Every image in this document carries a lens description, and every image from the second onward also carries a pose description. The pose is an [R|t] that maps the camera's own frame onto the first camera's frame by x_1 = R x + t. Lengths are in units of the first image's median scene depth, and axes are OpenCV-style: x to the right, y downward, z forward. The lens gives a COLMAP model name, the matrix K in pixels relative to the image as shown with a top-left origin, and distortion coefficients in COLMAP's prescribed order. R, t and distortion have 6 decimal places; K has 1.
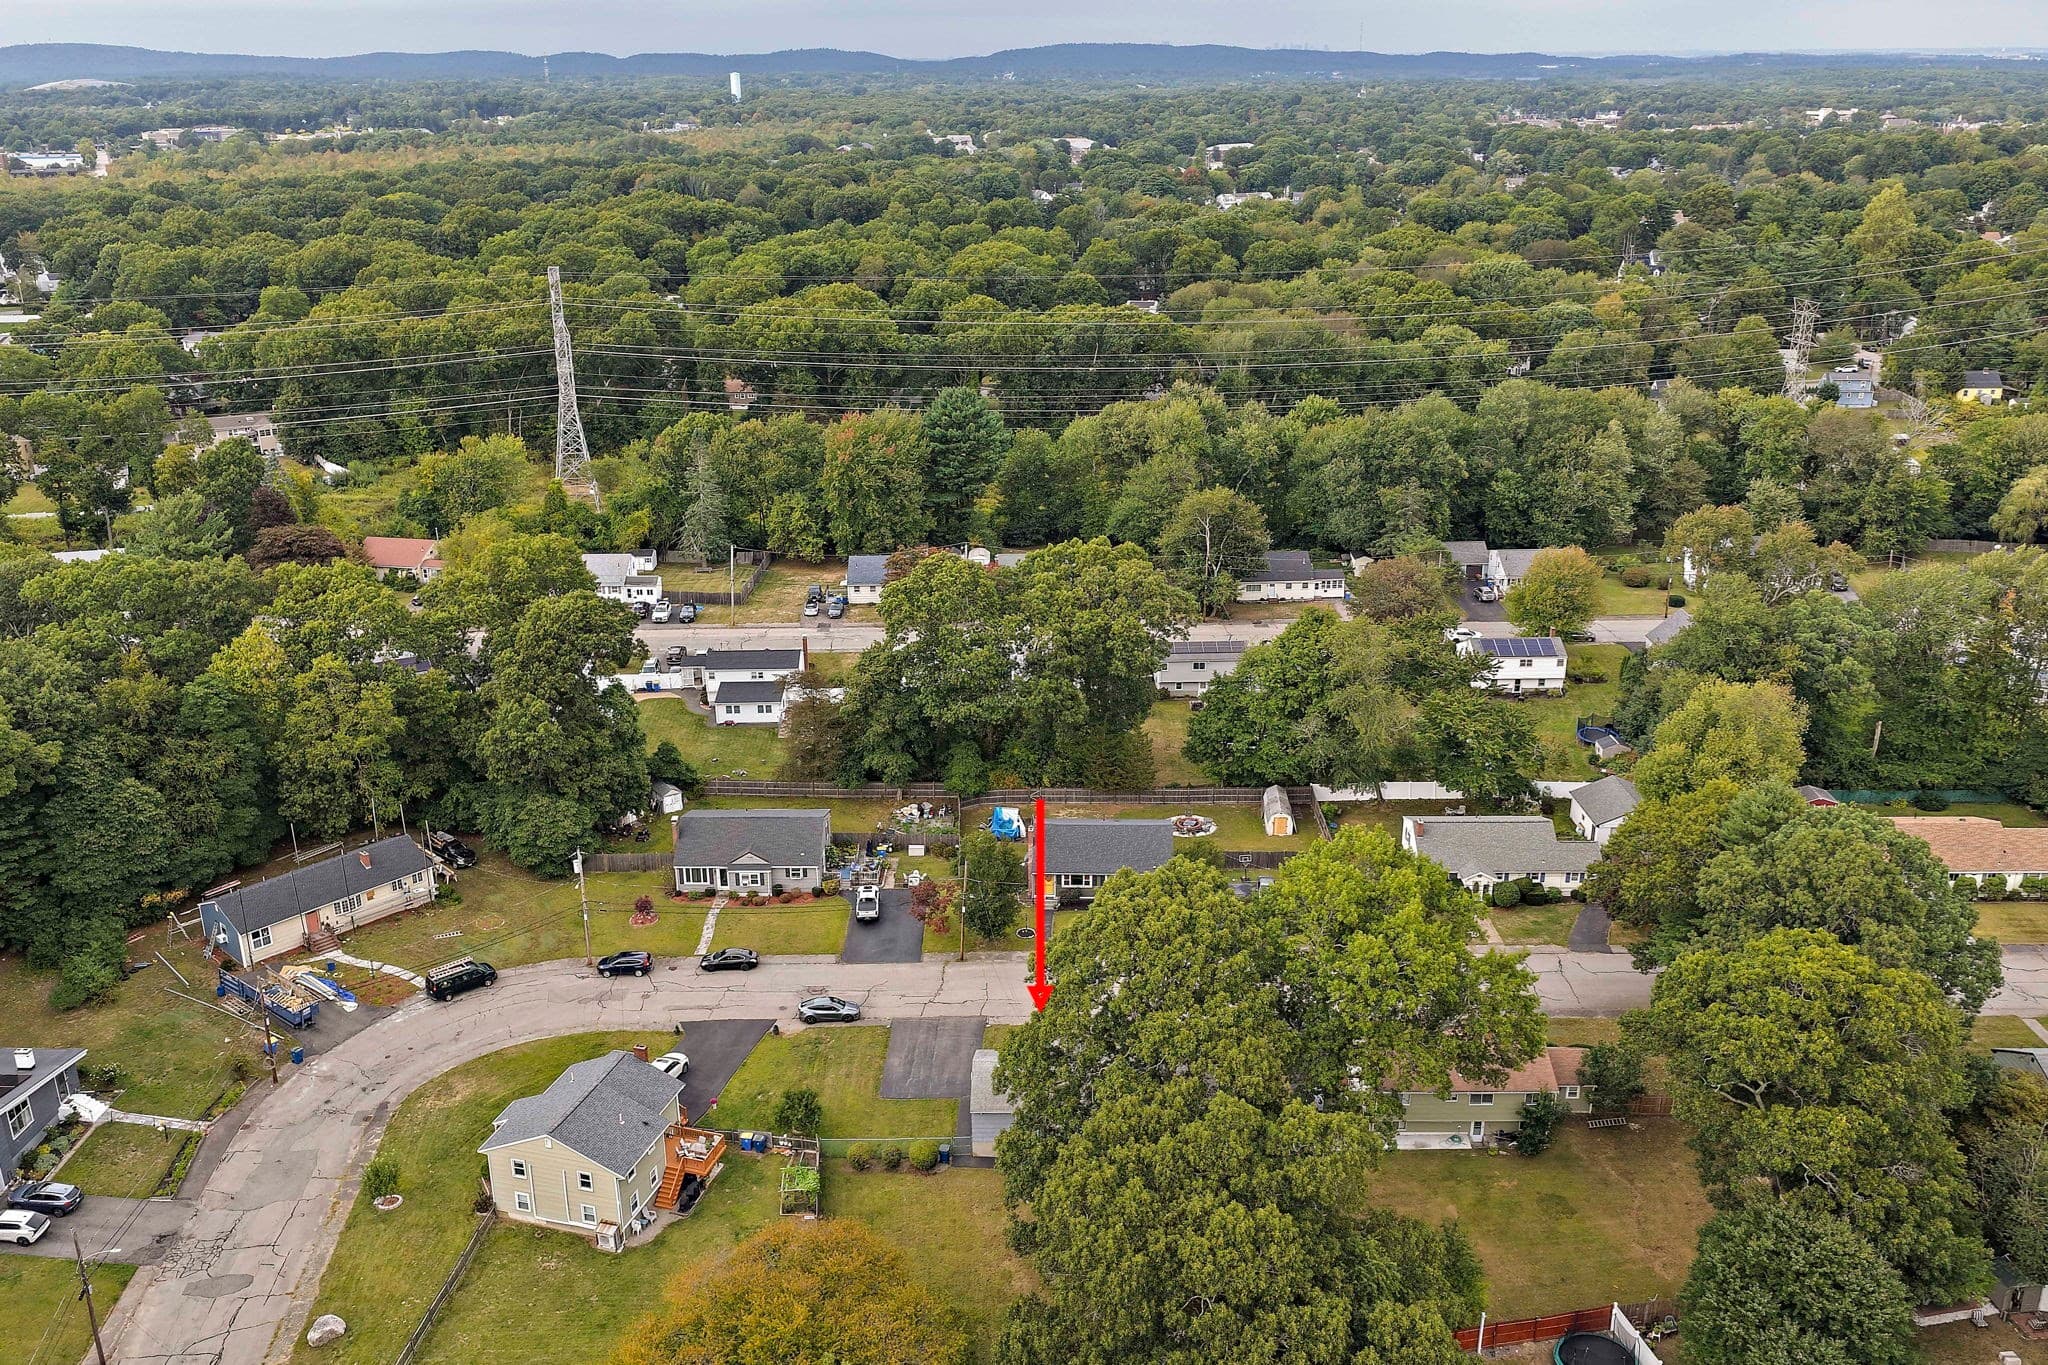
lens RADIAL K [[1709.7, 0, 1060.7], [0, 1709.7, 683.7], [0, 0, 1]] dist [0.006770, -0.007458]
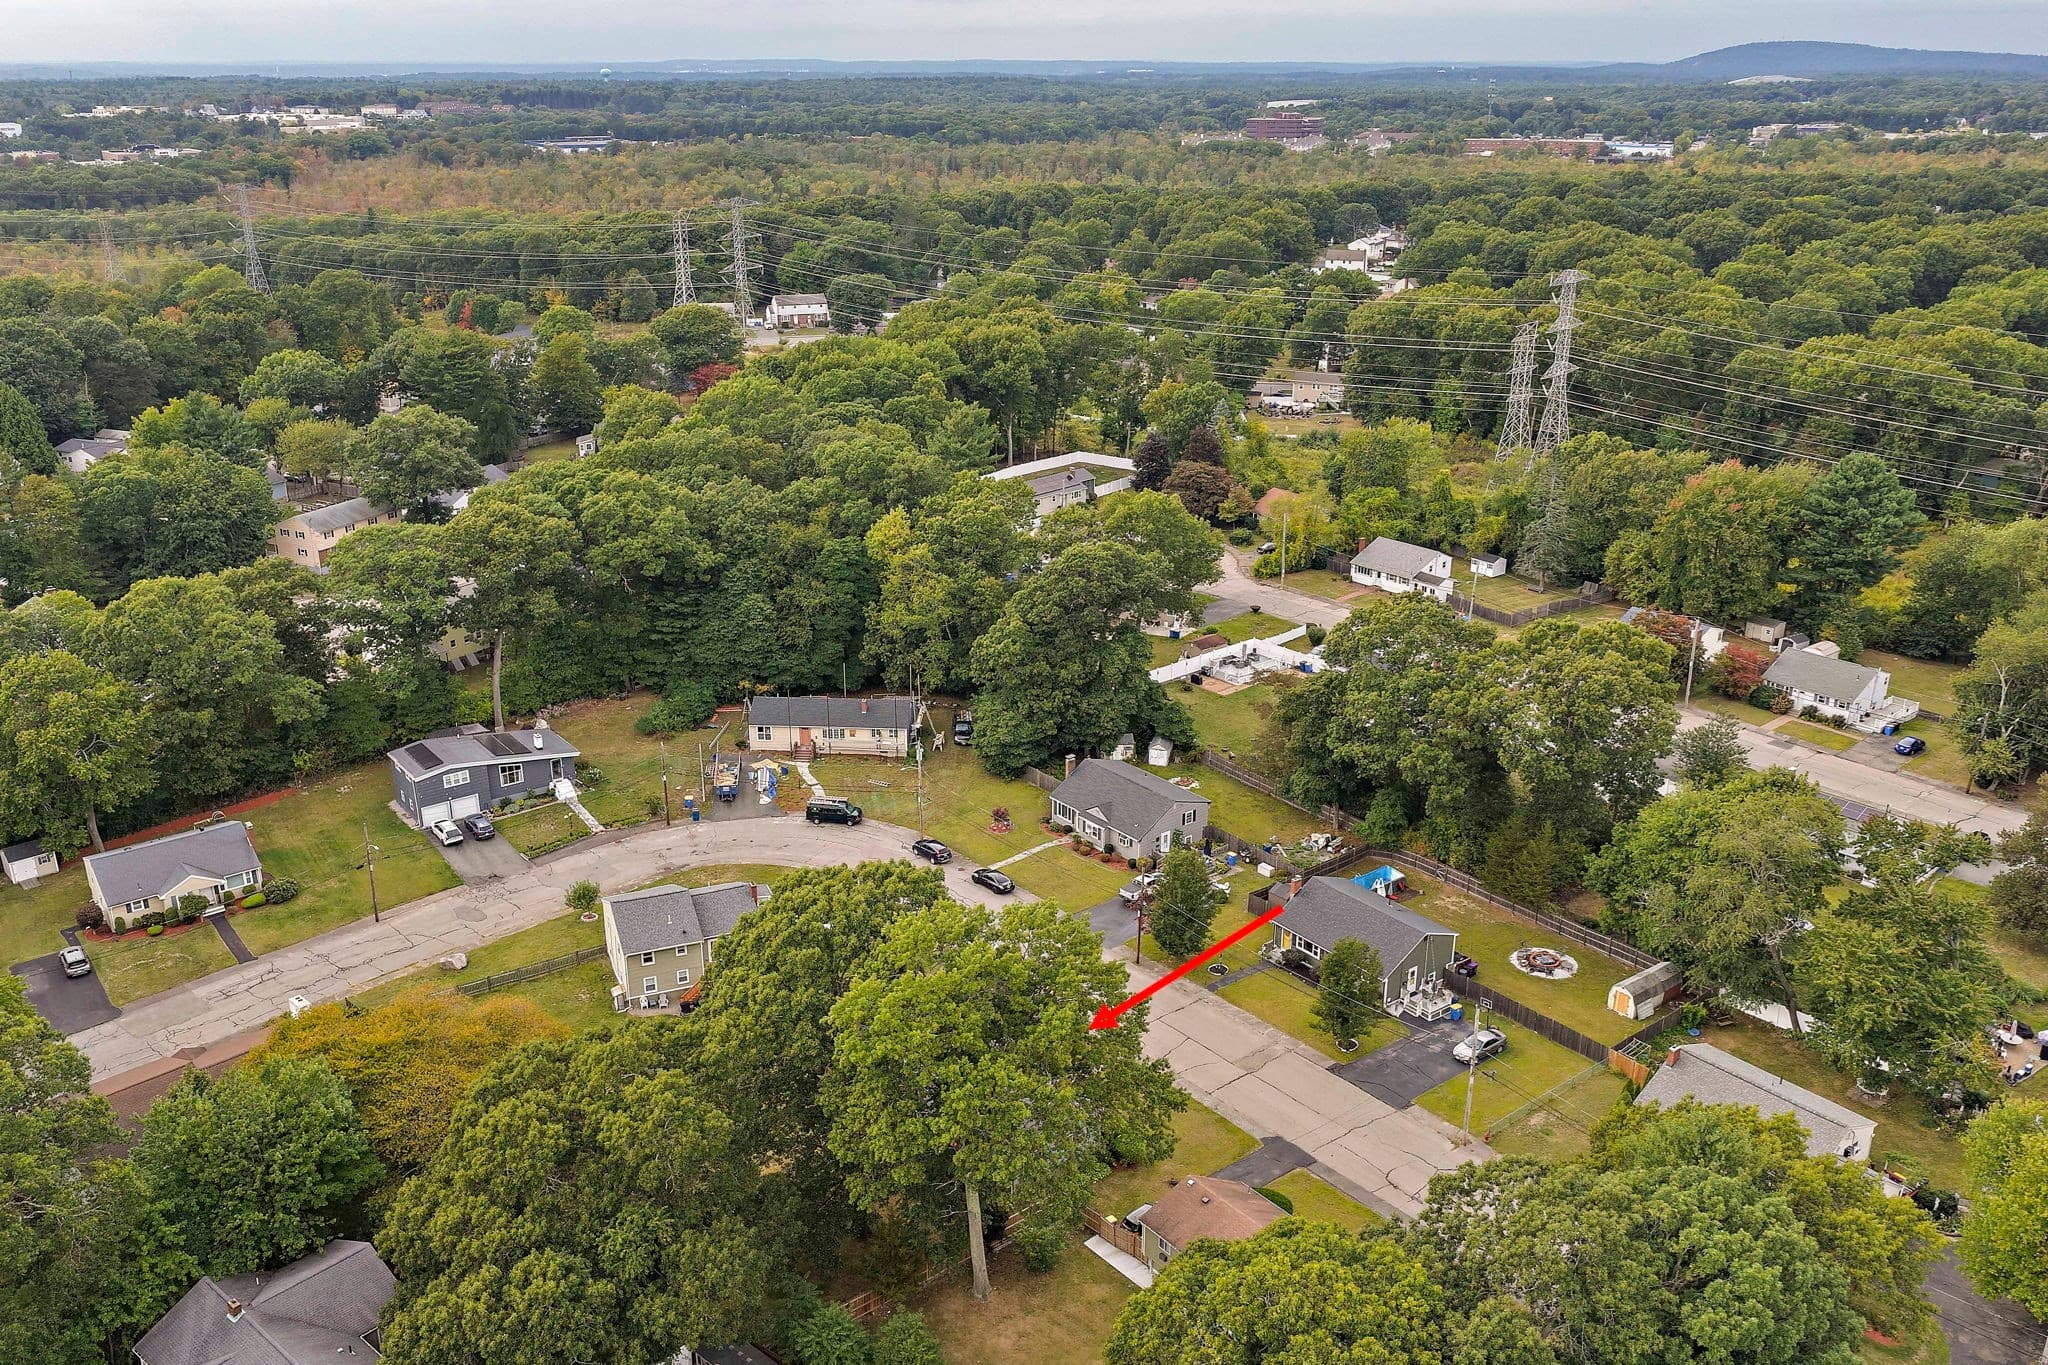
lens RADIAL K [[1722.1, 0, 1024.0], [0, 1722.1, 682.5], [0, 0, 1]] dist [-0.029439, 0.065886]
pose [[0.625287, 0.271490, -0.731649, 0.546016], [-0.271507, 0.954647, 0.122200, -0.091874], [0.731642, 0.122238, 0.670640, 0.240432]]
